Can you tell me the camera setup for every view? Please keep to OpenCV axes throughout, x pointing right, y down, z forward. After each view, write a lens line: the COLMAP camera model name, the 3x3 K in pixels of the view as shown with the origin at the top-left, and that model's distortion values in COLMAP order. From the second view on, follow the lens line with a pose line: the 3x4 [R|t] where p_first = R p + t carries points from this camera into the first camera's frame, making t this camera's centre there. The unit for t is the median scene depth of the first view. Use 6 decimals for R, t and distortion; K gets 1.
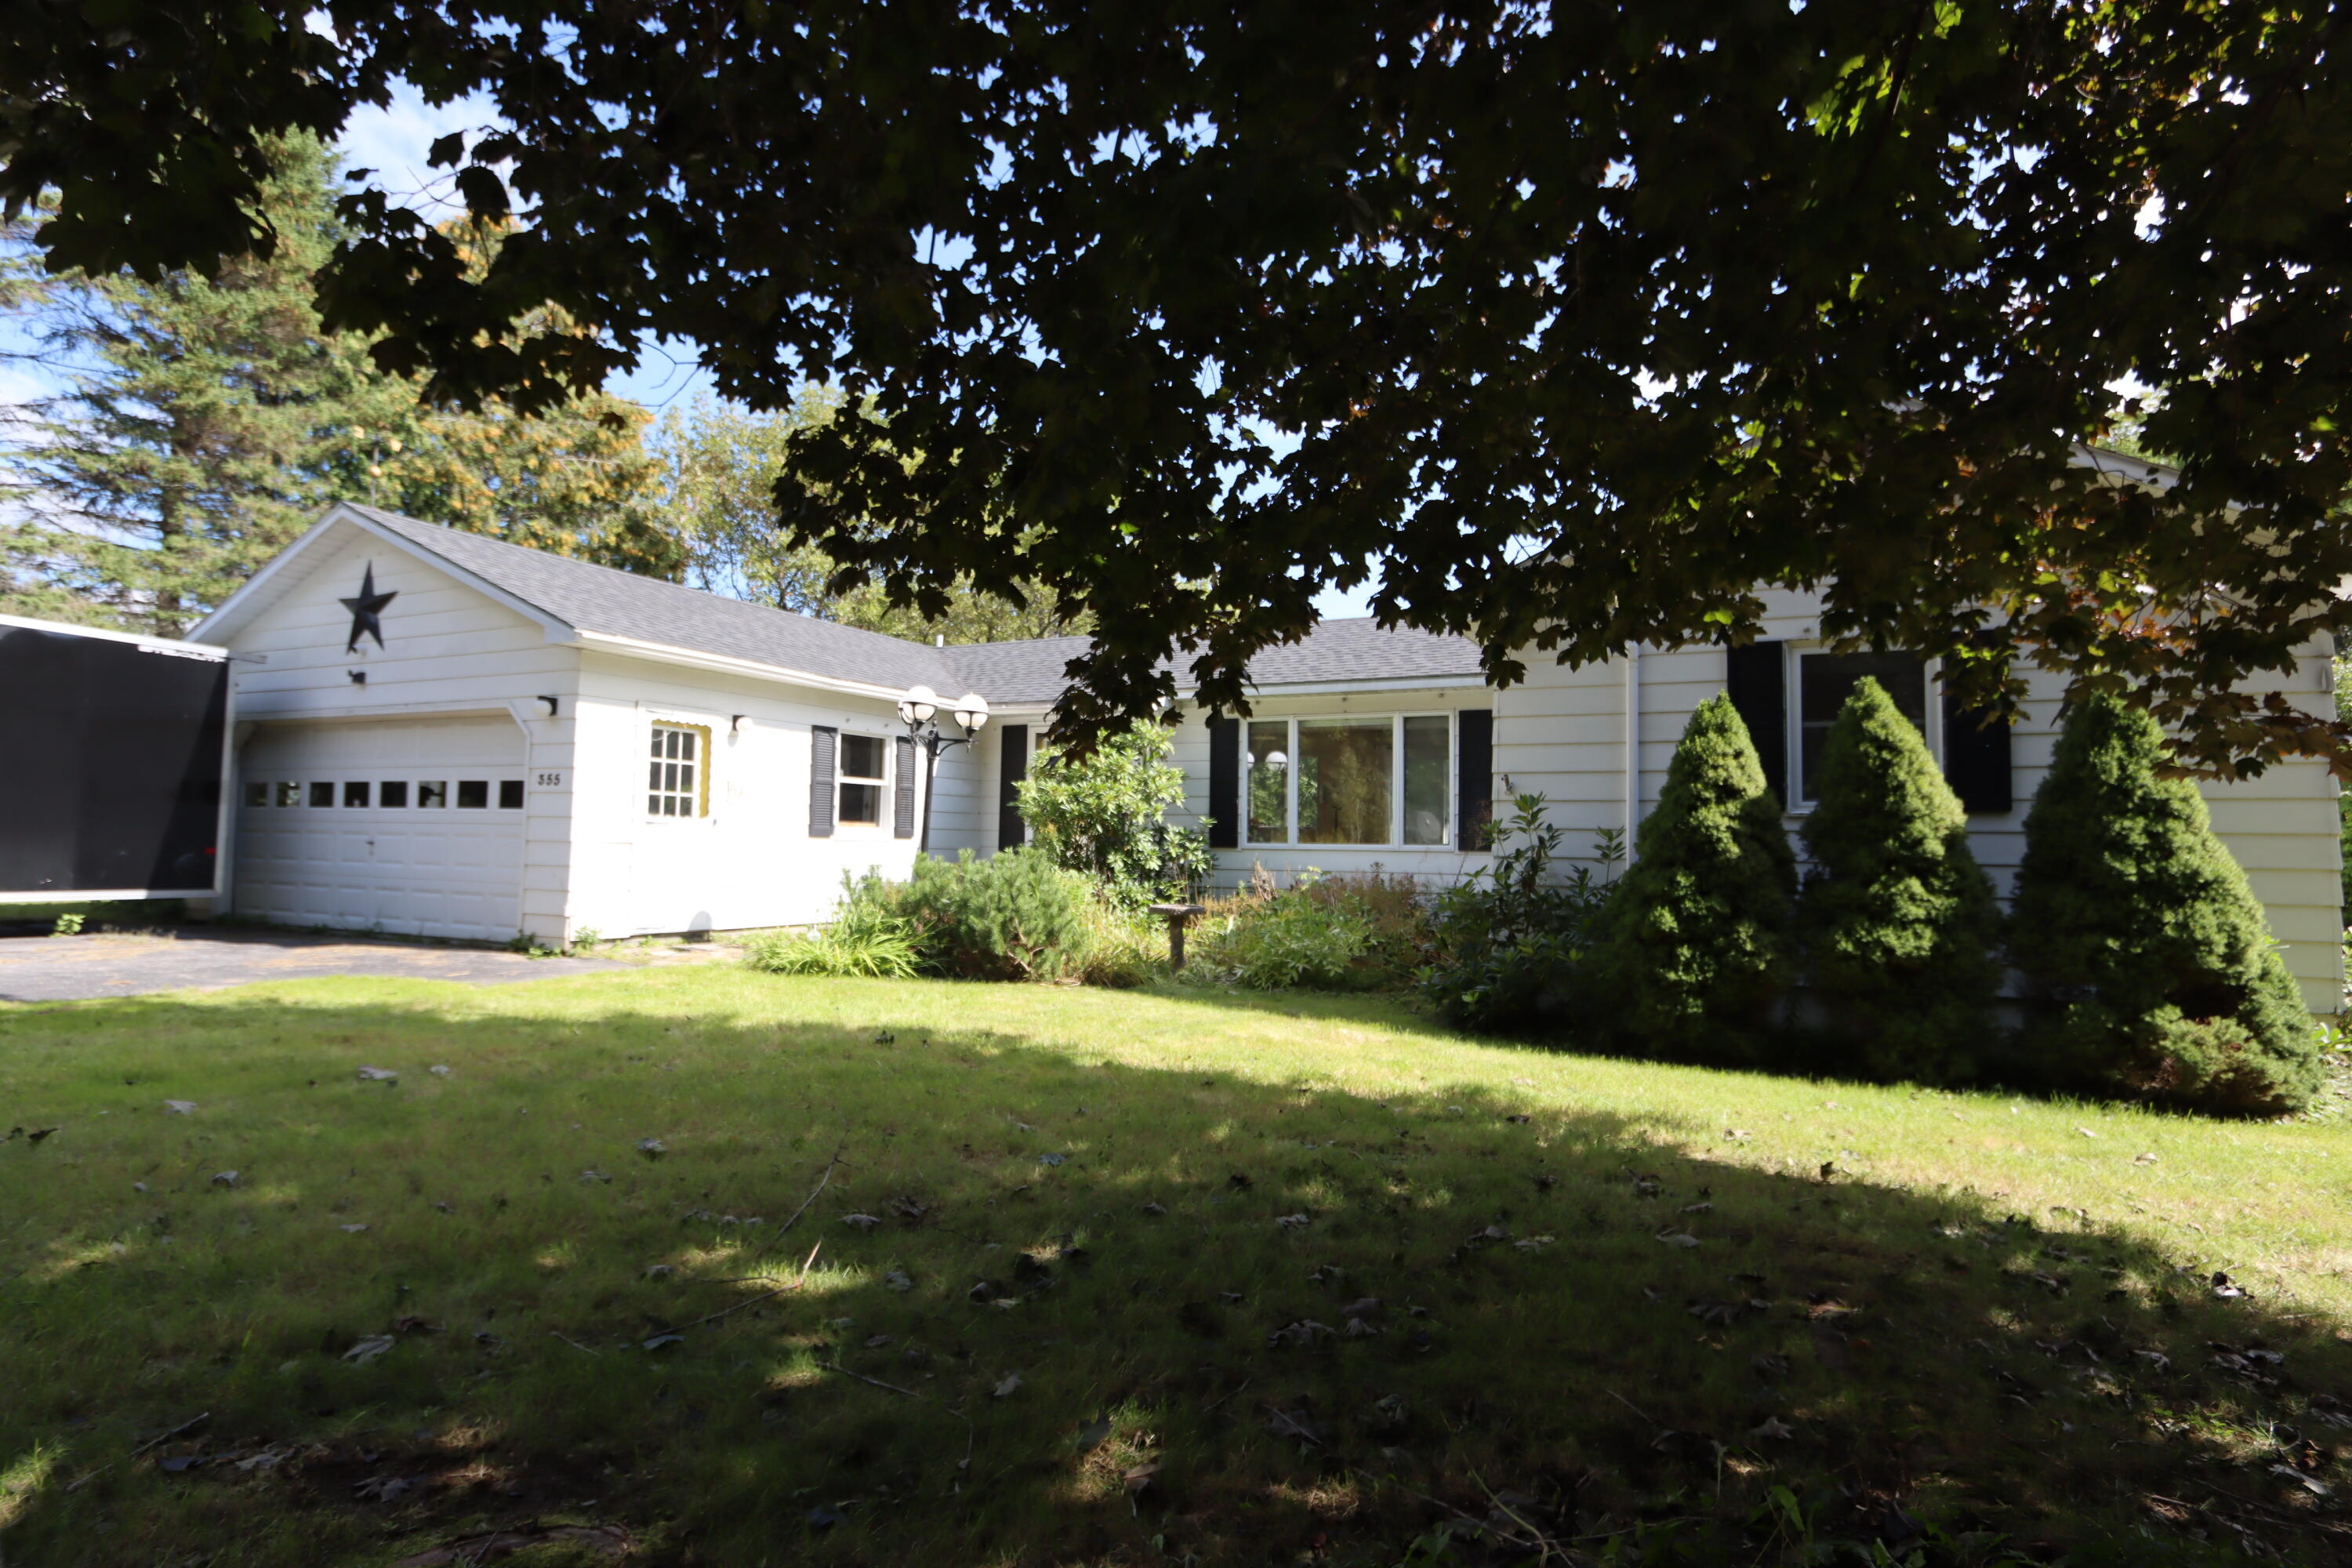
lens RADIAL K [[1282.4, 0, 1141.5], [0, 1282.4, 782.8], [0, 0, 1]] dist [-0.002511, -0.000549]
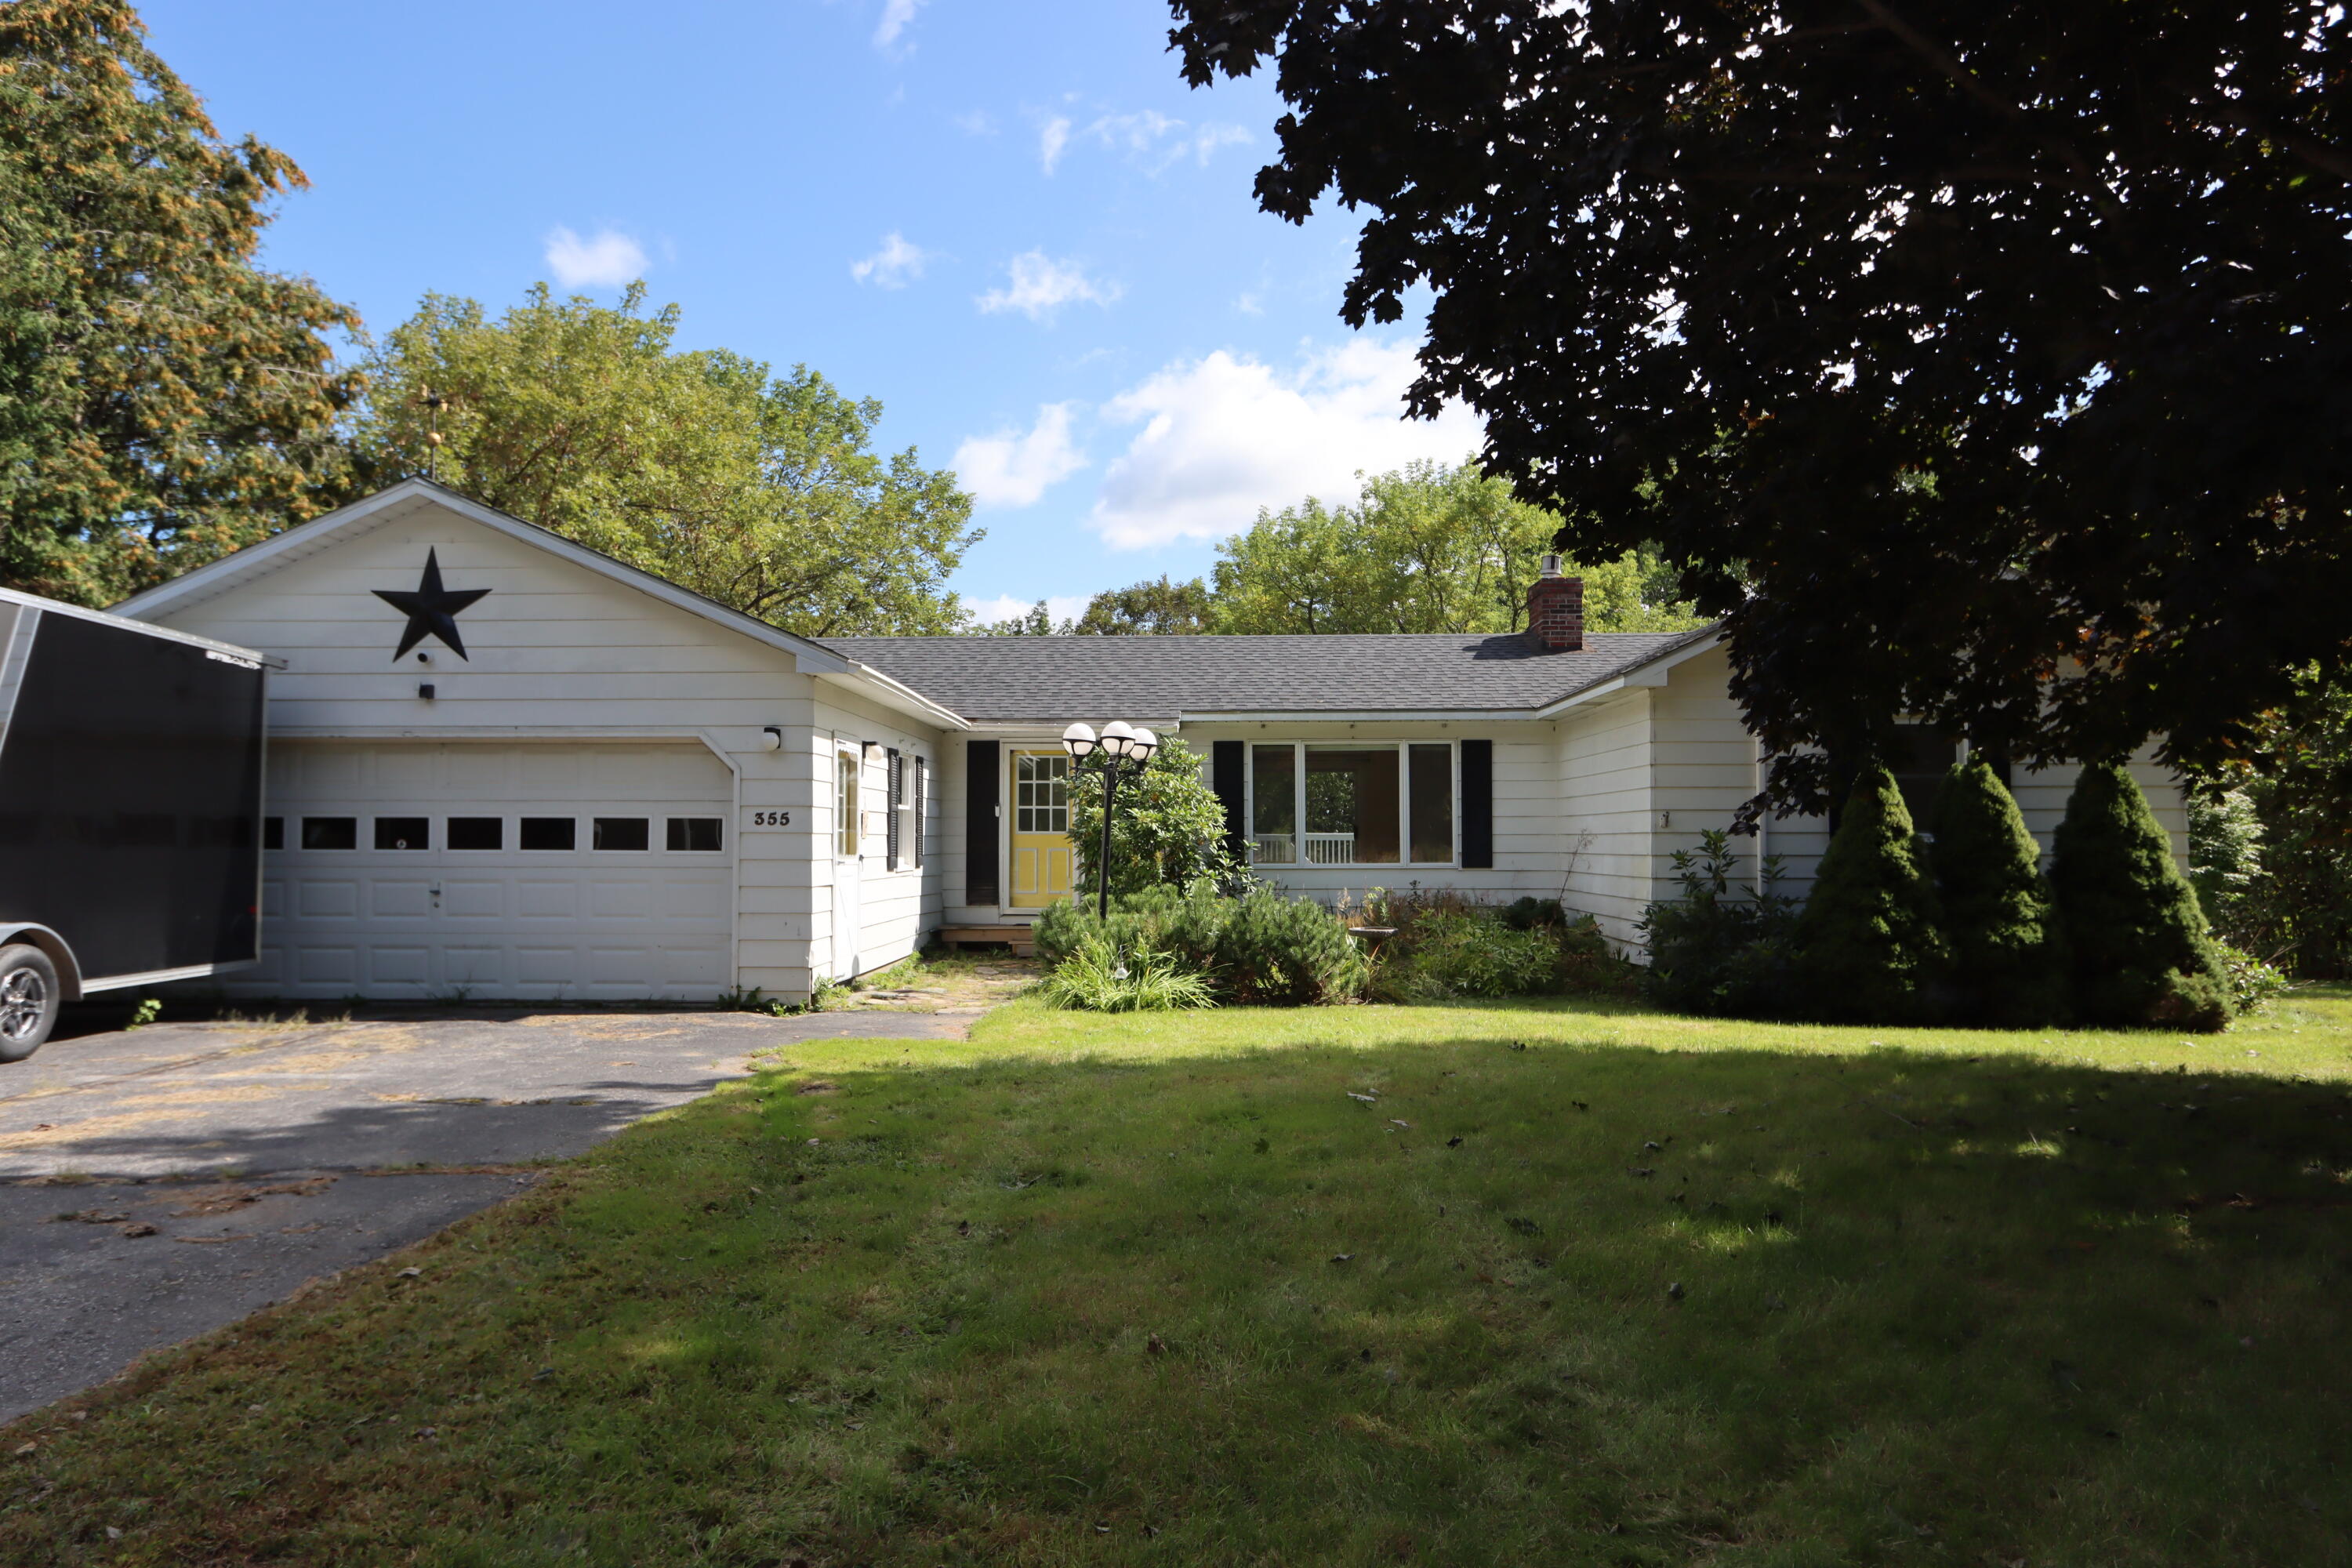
lens RADIAL K [[1576.9, 0, 1176.0], [0, 1576.9, 784.0], [0, 0, 1]] dist [0.000842, -0.000330]
pose [[0.895675, -0.000964, 0.444708, -0.685967], [-0.006058, 0.999878, 0.014368, -0.044076], [-0.444668, -0.015563, 0.895560, -0.124442]]
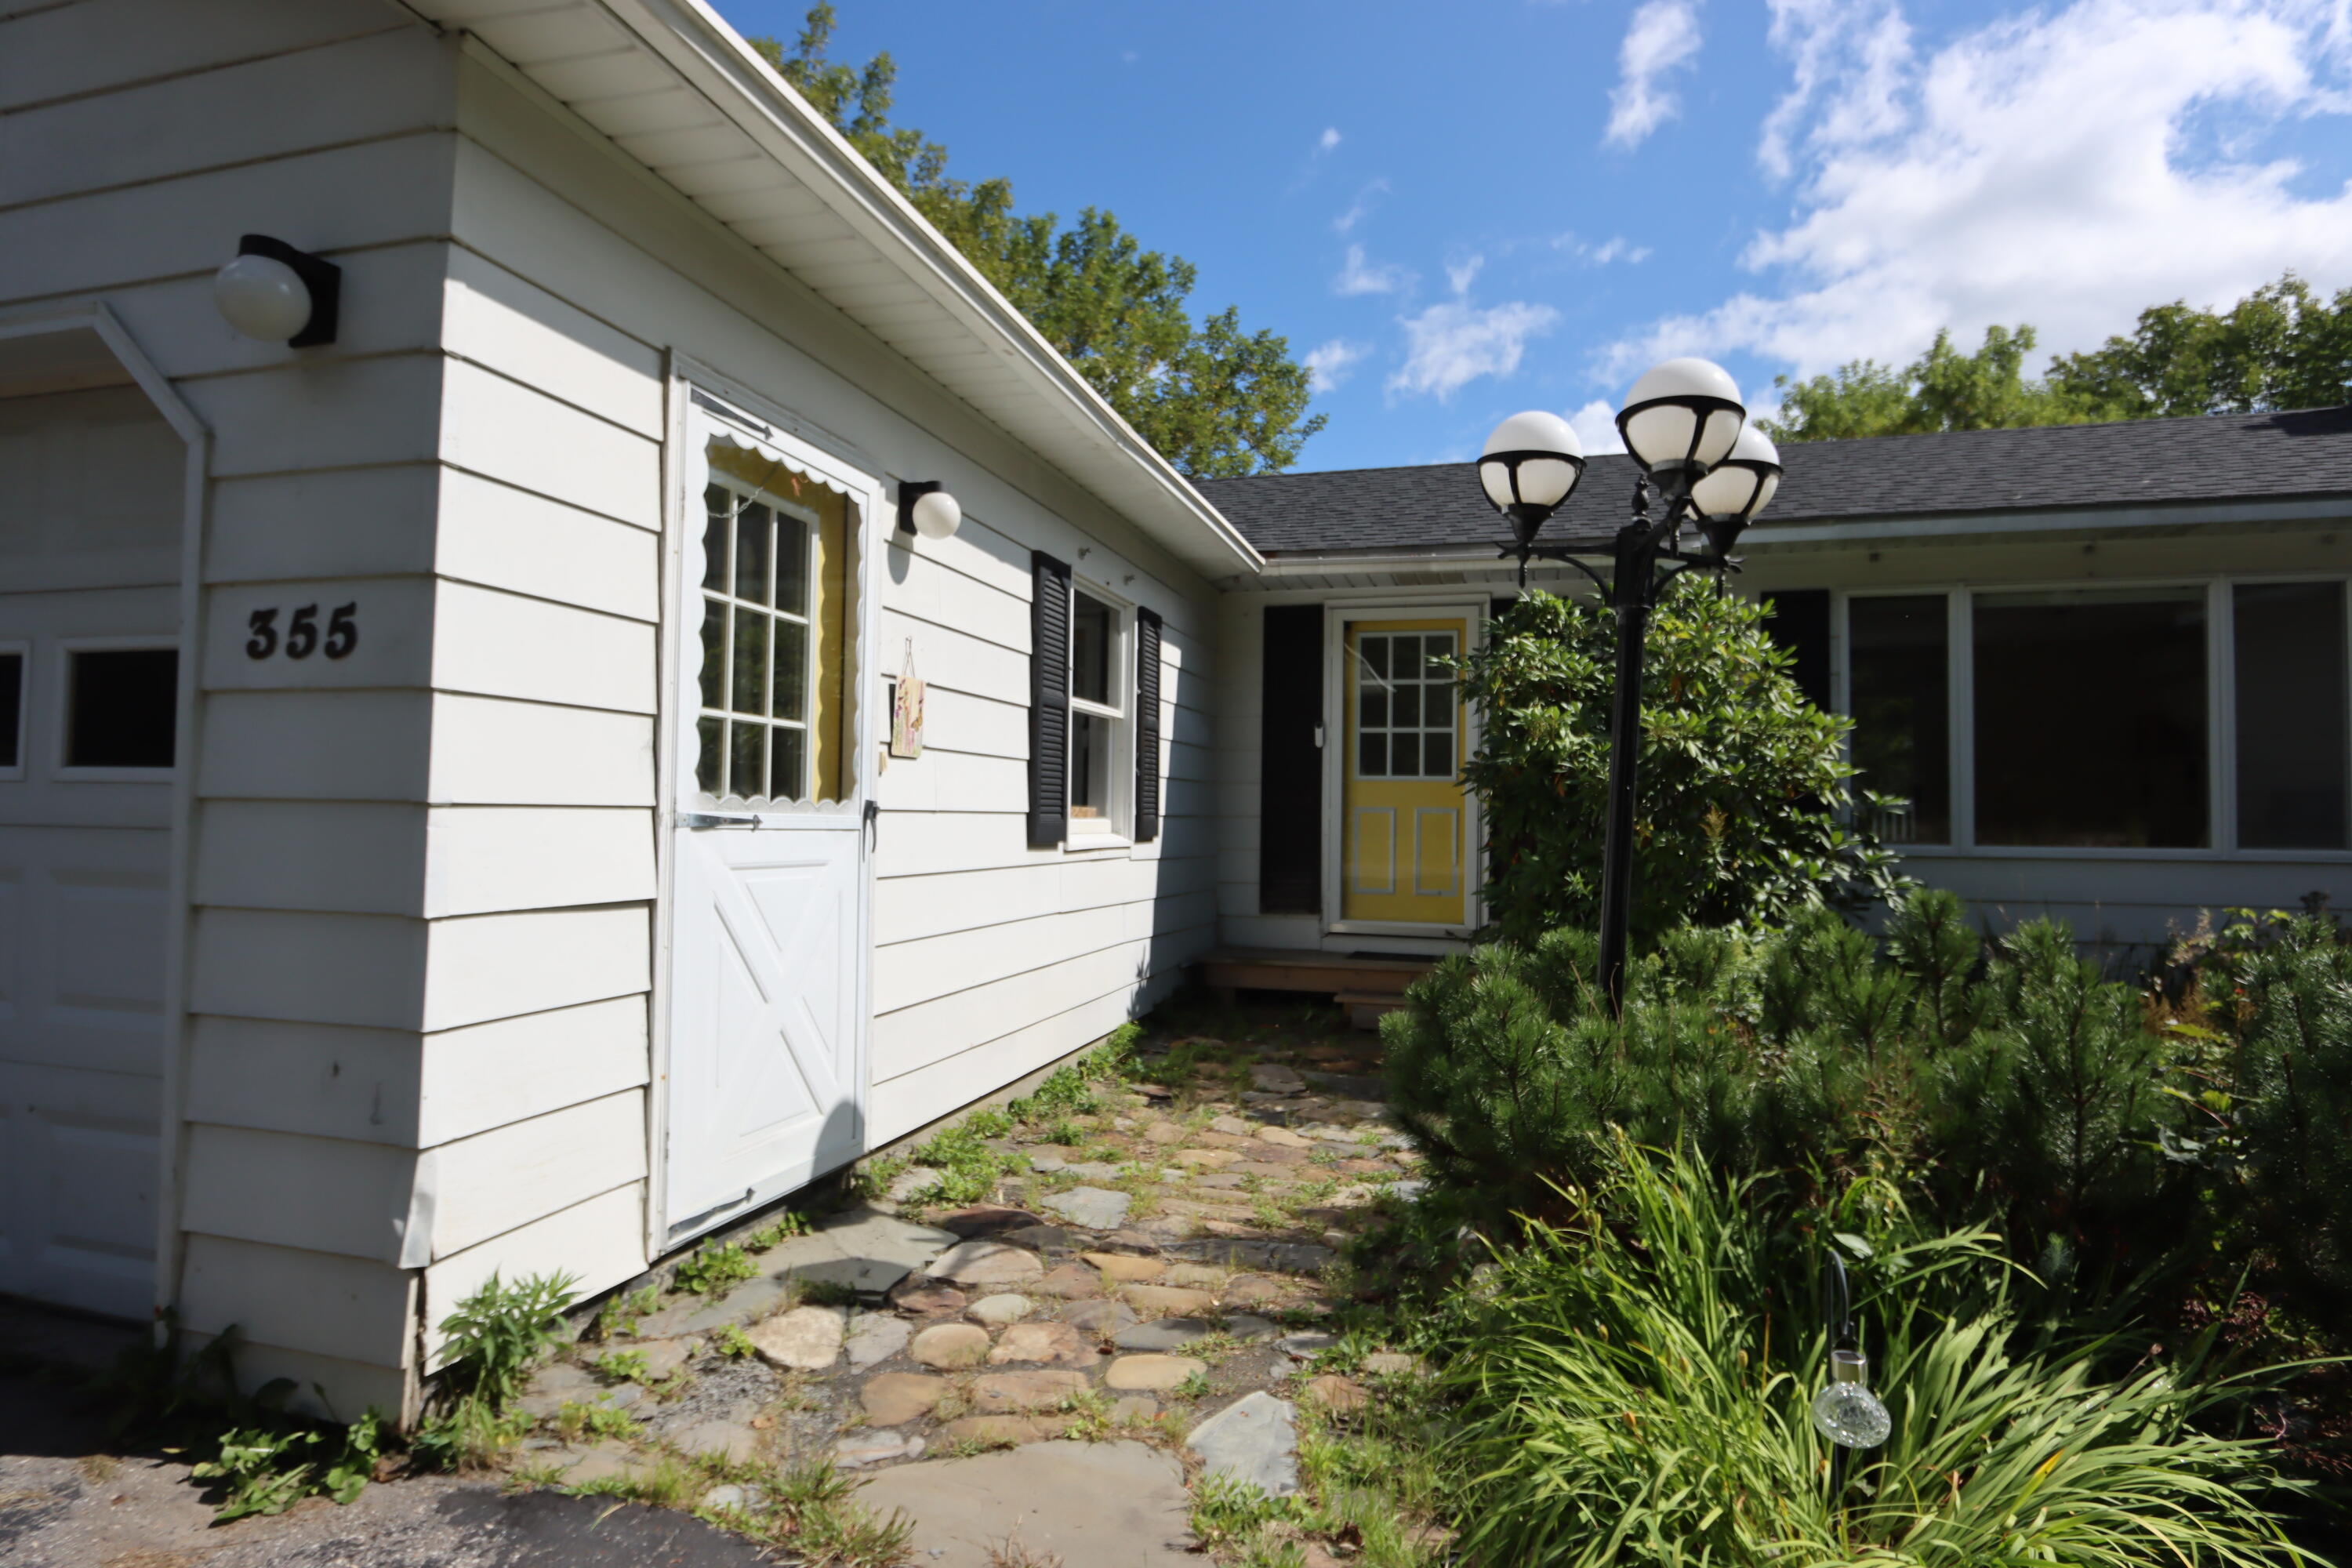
lens RADIAL K [[1282.4, 0, 1141.5], [0, 1282.4, 782.8], [0, 0, 1]] dist [-0.002511, -0.000549]
pose [[0.983419, -0.002462, 0.181332, -0.351558], [-0.001727, 0.999735, 0.022942, 0.017377], [-0.181340, -0.022875, 0.983154, 0.738356]]
